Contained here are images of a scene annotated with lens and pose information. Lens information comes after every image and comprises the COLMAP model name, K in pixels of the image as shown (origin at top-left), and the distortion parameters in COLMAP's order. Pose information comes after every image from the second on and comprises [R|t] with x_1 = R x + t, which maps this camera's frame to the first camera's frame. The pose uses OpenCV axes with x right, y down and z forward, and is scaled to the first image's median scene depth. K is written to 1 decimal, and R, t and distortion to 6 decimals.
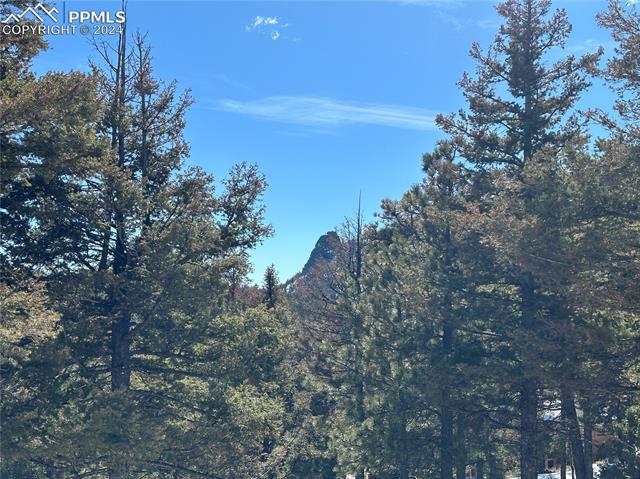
lens RADIAL K [[896.8, 0, 317.3], [0, 896.8, 240.7], [0, 0, 1]] dist [0.127656, 0.000000]
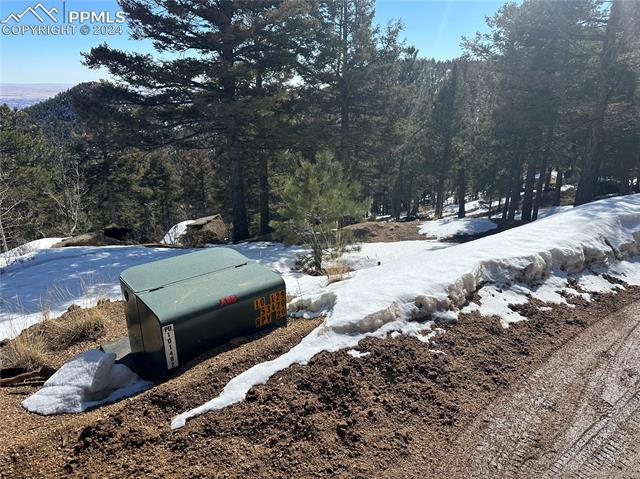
lens RADIAL K [[457.0, 0, 322.3], [0, 457.0, 238.9], [0, 0, 1]] dist [0.045452, -0.049601]
pose [[0.885198, 0.137253, -0.444506, 0.316467], [0.052019, 0.920293, 0.387757, -0.030642], [0.462296, -0.366365, 0.807502, -0.211390]]
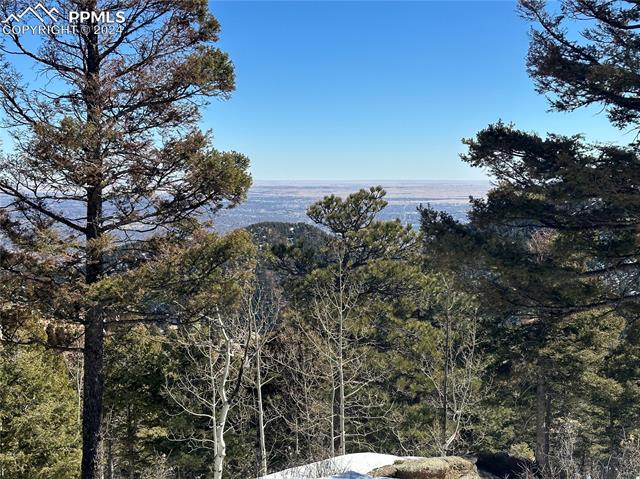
lens RADIAL K [[896.8, 0, 320.5], [0, 896.8, 241.9], [0, 0, 1]] dist [0.127656, 0.000000]
pose [[0.347964, 0.045232, -0.936416, 0.335729], [0.102806, 0.990971, 0.086069, -0.030196], [0.931854, -0.126219, 0.340172, -0.068527]]
